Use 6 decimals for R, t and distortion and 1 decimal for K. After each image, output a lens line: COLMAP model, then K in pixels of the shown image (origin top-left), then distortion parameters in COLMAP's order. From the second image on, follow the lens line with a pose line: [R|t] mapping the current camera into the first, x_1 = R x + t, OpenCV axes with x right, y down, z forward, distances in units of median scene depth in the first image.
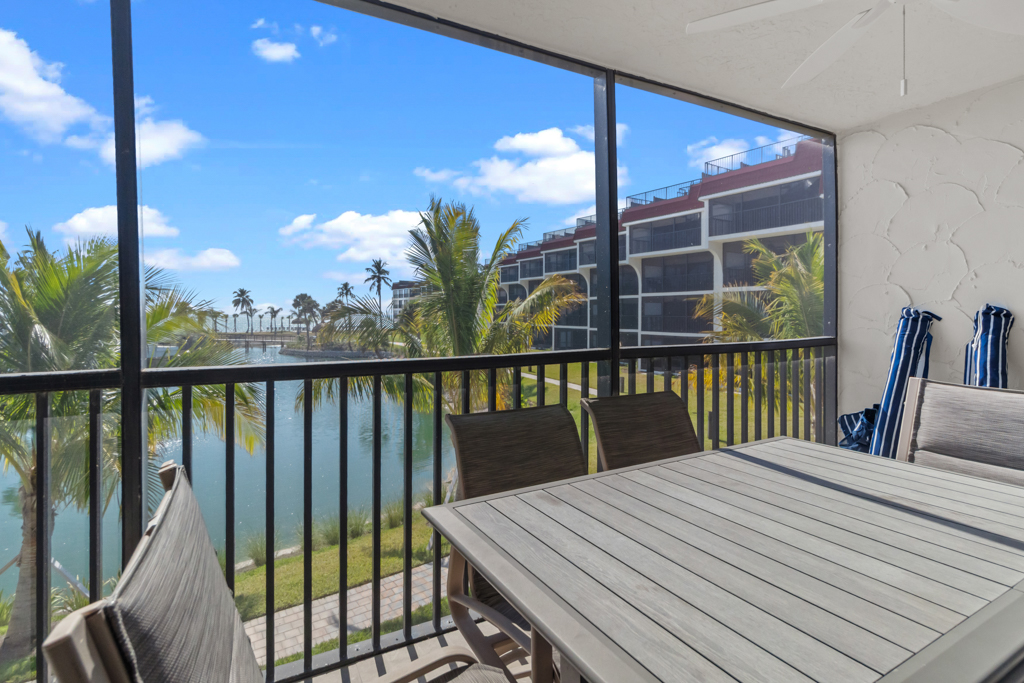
lens RADIAL K [[494.1, 0, 486.3], [0, 494.1, 313.5], [0, 0, 1]] dist [-0.004296, -0.000567]
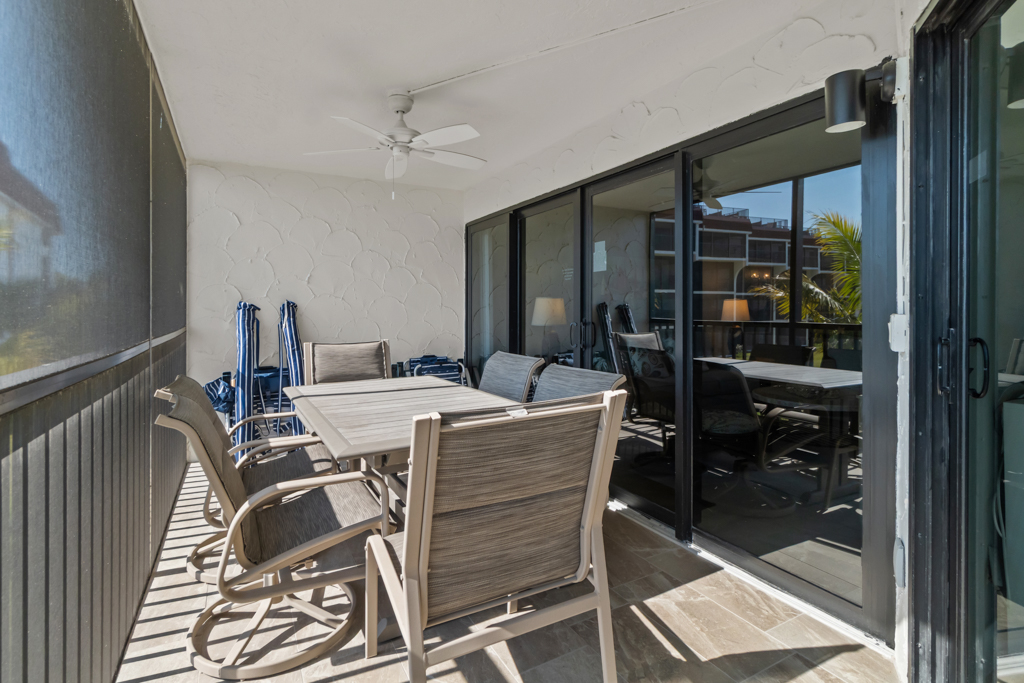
lens RADIAL K [[496.8, 0, 504.2], [0, 496.8, 292.4], [0, 0, 1]] dist [-0.003795, -0.000291]
pose [[-0.026158, 0.033928, 0.999082, -0.594639], [0.007207, 0.999404, -0.033750, 0.015312], [-0.999632, 0.006318, -0.026386, 0.267075]]
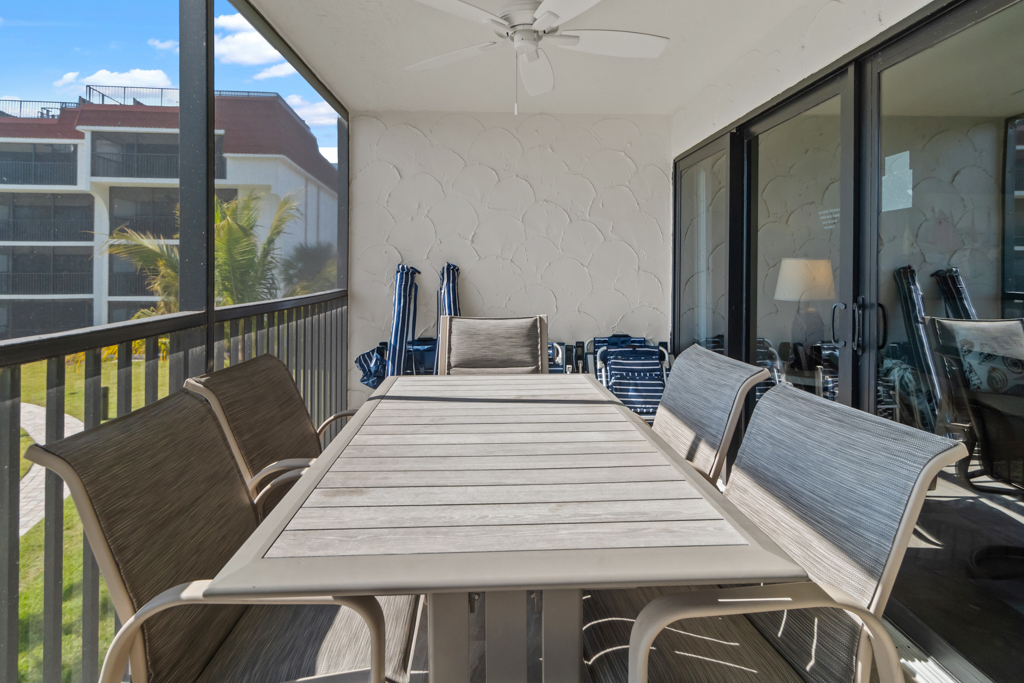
lens RADIAL K [[513.5, 0, 498.7], [0, 513.5, 263.4], [0, 0, 1]] dist [-0.001631, 0.000061]
pose [[0.436764, 0.014078, 0.899466, -0.233826], [-0.002215, 0.999891, -0.014575, 0.005412], [-0.899573, 0.004373, 0.436748, 0.179966]]
